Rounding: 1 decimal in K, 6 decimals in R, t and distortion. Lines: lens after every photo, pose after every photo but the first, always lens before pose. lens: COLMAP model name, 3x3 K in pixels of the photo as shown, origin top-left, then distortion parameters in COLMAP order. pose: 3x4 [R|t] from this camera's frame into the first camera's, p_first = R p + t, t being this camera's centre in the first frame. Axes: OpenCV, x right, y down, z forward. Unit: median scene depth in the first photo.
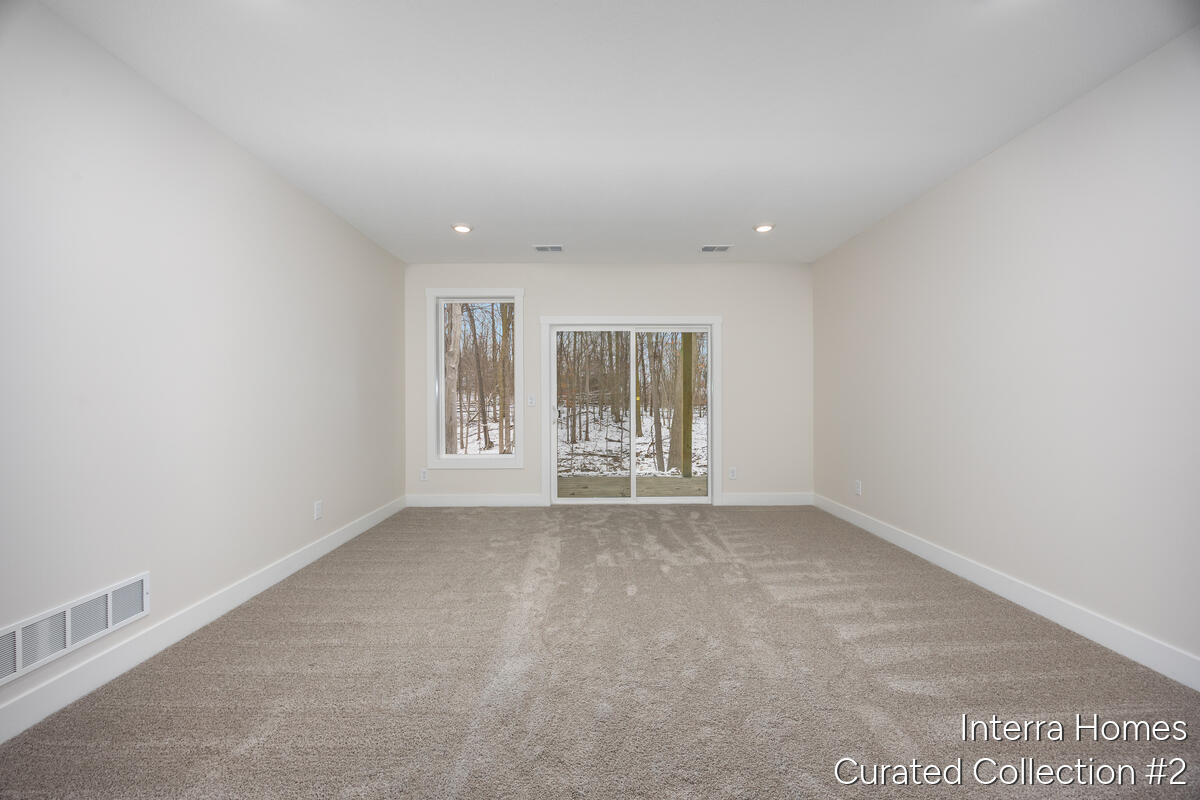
lens RADIAL K [[462.0, 0, 600.0], [0, 462.0, 400.0], [0, 0, 1]] dist [-0.001148, -0.000043]
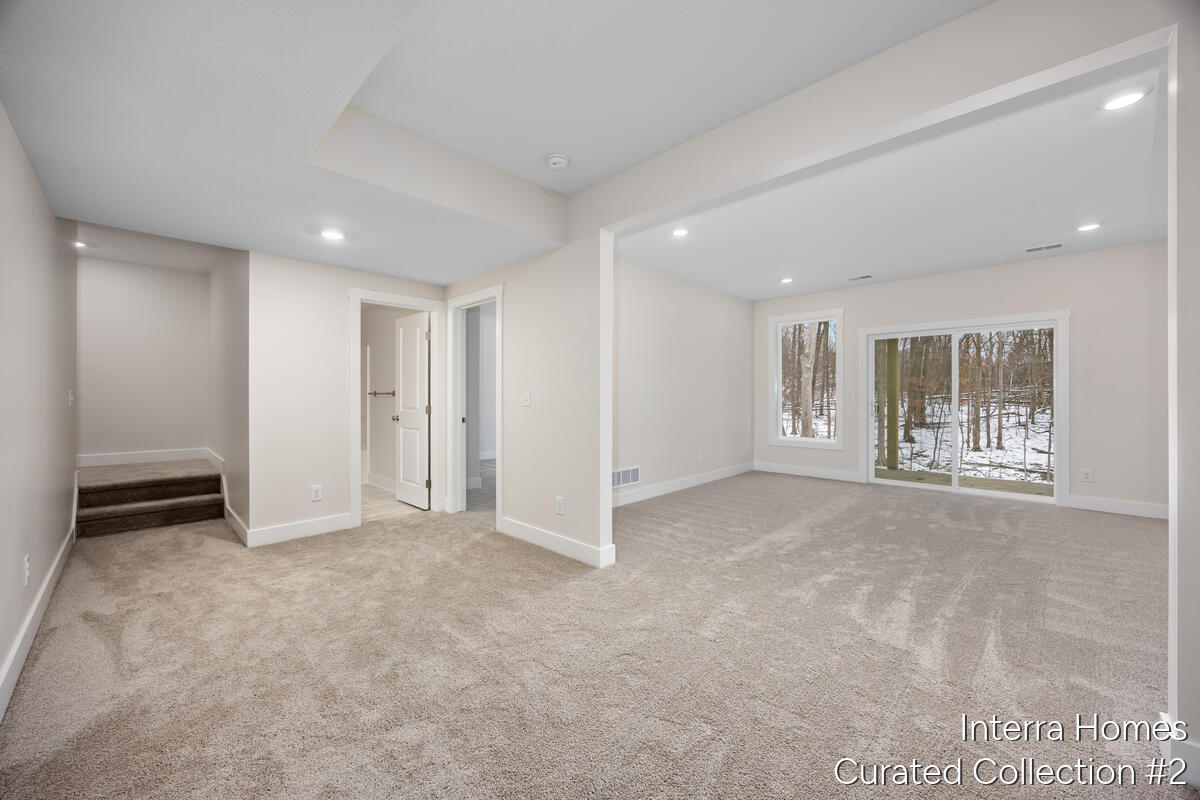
lens RADIAL K [[462.0, 0, 600.0], [0, 462.0, 400.0], [0, 0, 1]] dist [-0.001148, -0.000043]
pose [[0.721326, 0.009586, -0.692529, 0.218661], [-0.004792, 0.999949, 0.008851, 0.001899], [0.692579, -0.003065, 0.721335, -0.353873]]
